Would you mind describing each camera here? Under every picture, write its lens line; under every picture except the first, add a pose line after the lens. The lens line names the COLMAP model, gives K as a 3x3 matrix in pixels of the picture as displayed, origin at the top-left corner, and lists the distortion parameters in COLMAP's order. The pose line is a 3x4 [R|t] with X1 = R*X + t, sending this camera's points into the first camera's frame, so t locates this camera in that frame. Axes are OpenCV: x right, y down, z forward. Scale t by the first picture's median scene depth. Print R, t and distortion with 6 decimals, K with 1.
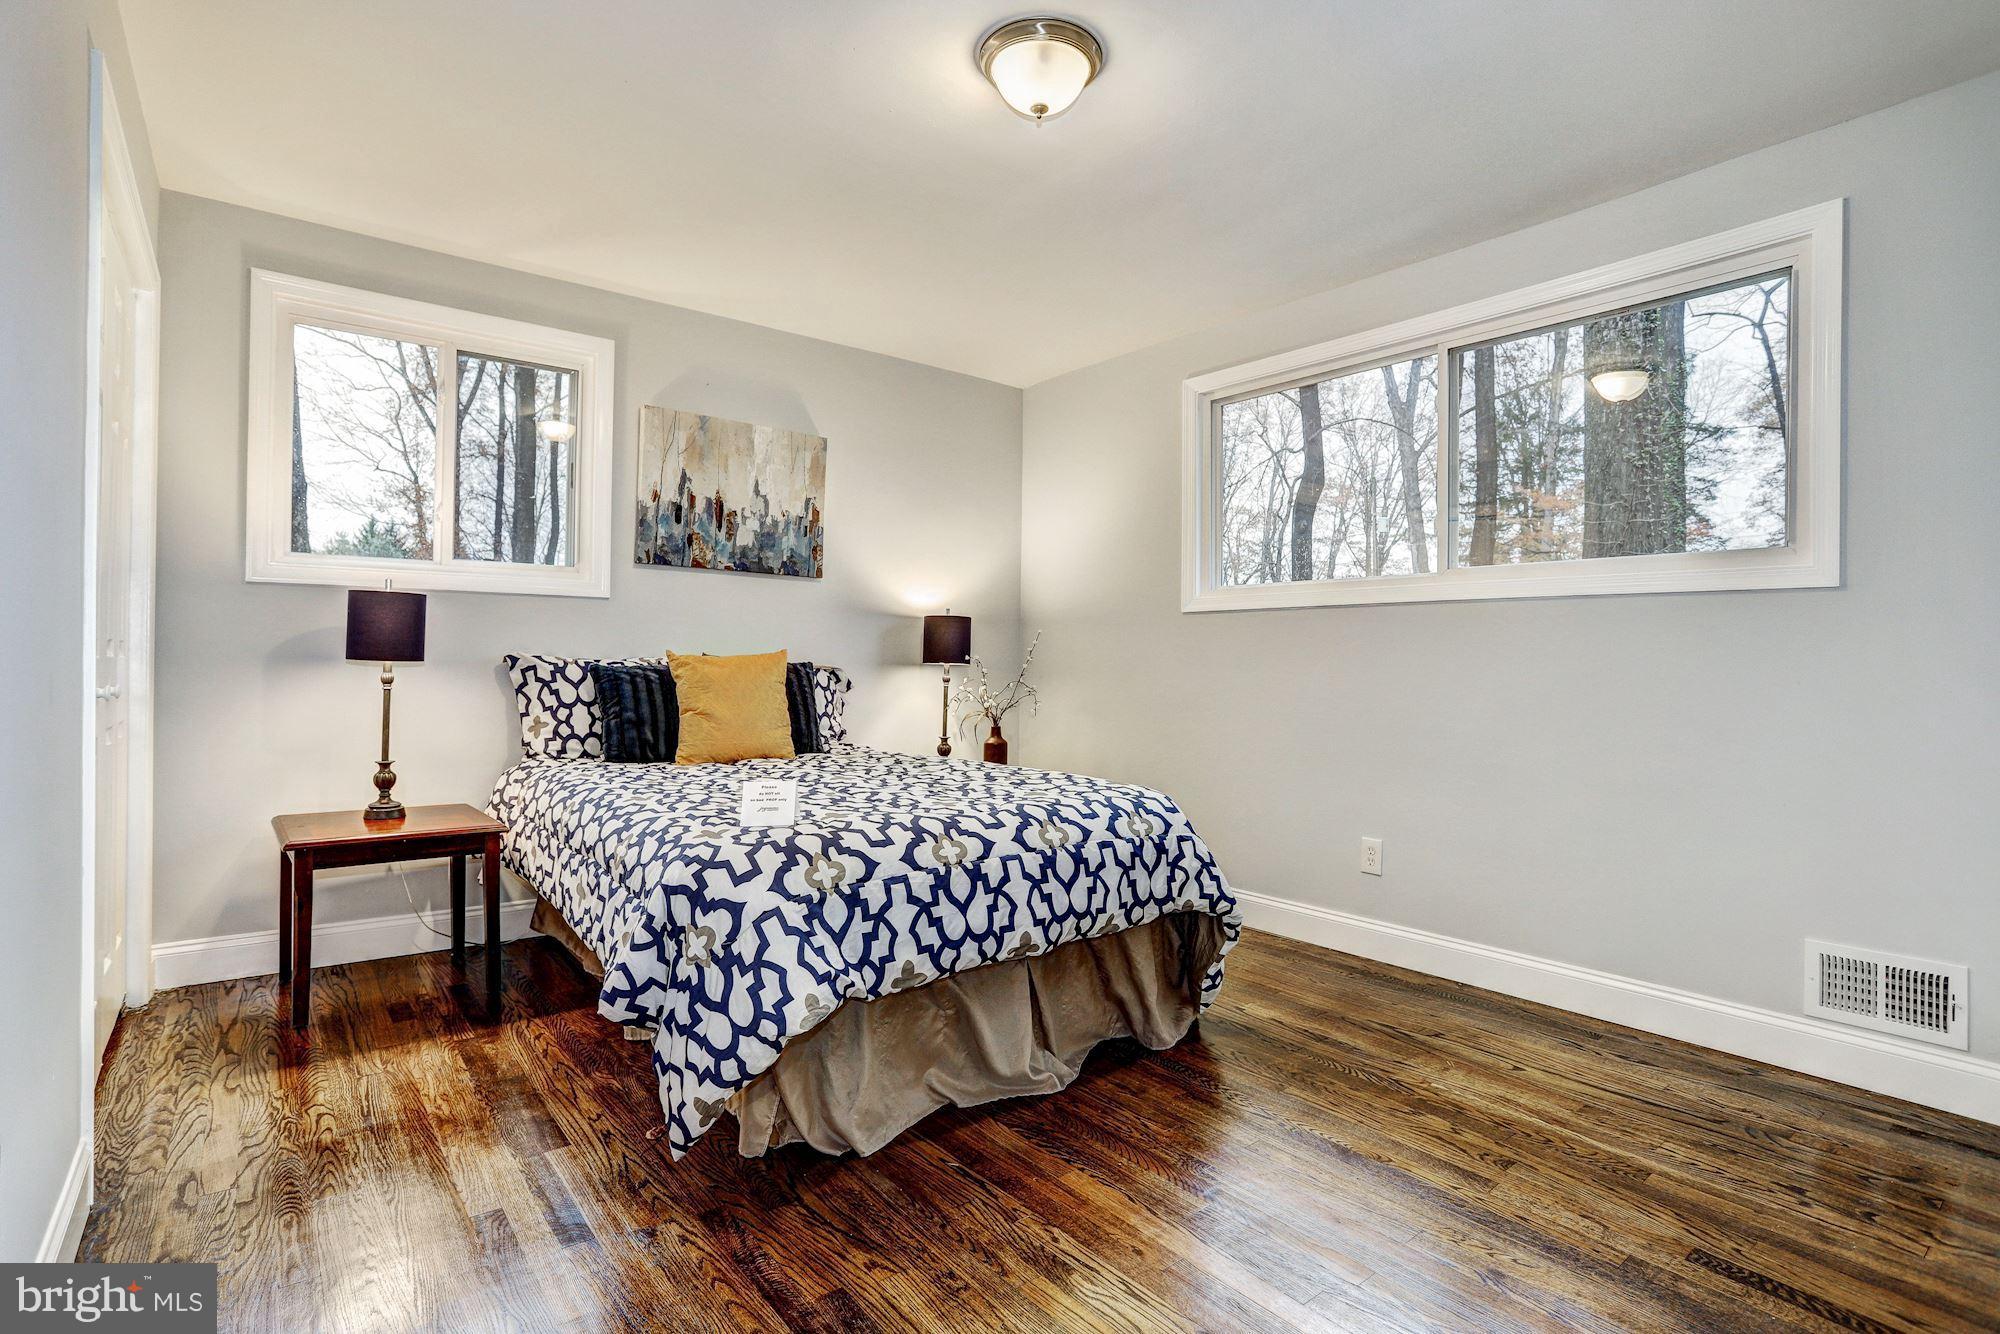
lens RADIAL K [[979.0, 0, 994.0], [0, 979.0, 659.5], [0, 0, 1]] dist [-0.055906, 0.021832]
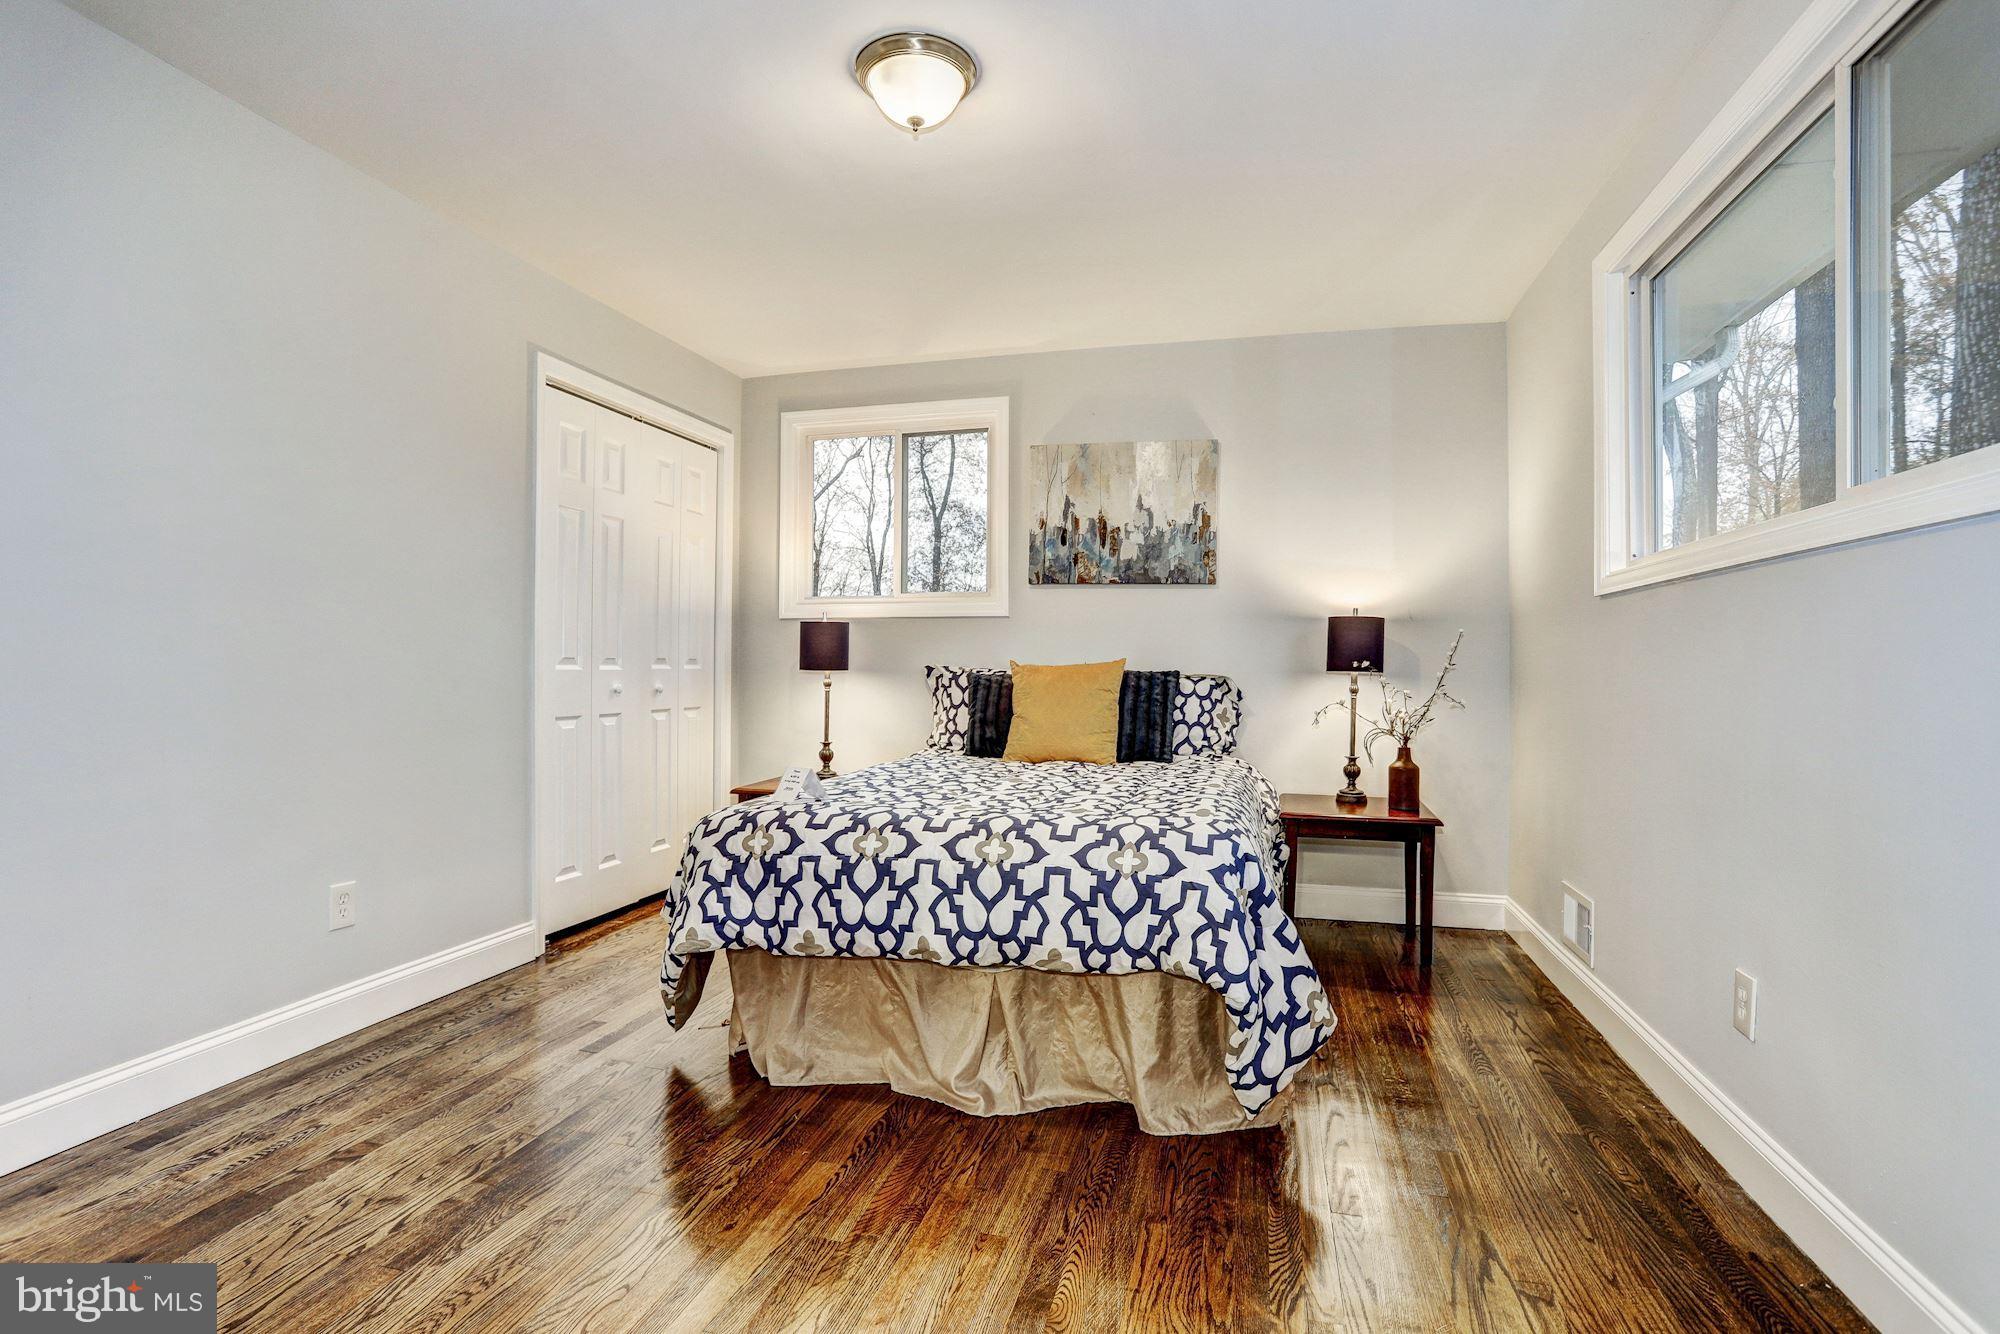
lens RADIAL K [[979.0, 0, 964.3], [0, 979.0, 667.4], [0, 0, 1]] dist [-0.055906, 0.021832]
pose [[0.587969, 0.002294, -0.808880, 0.508621], [0.005775, 0.999959, 0.007034, -0.009404], [0.808863, -0.008807, 0.587931, 0.249541]]
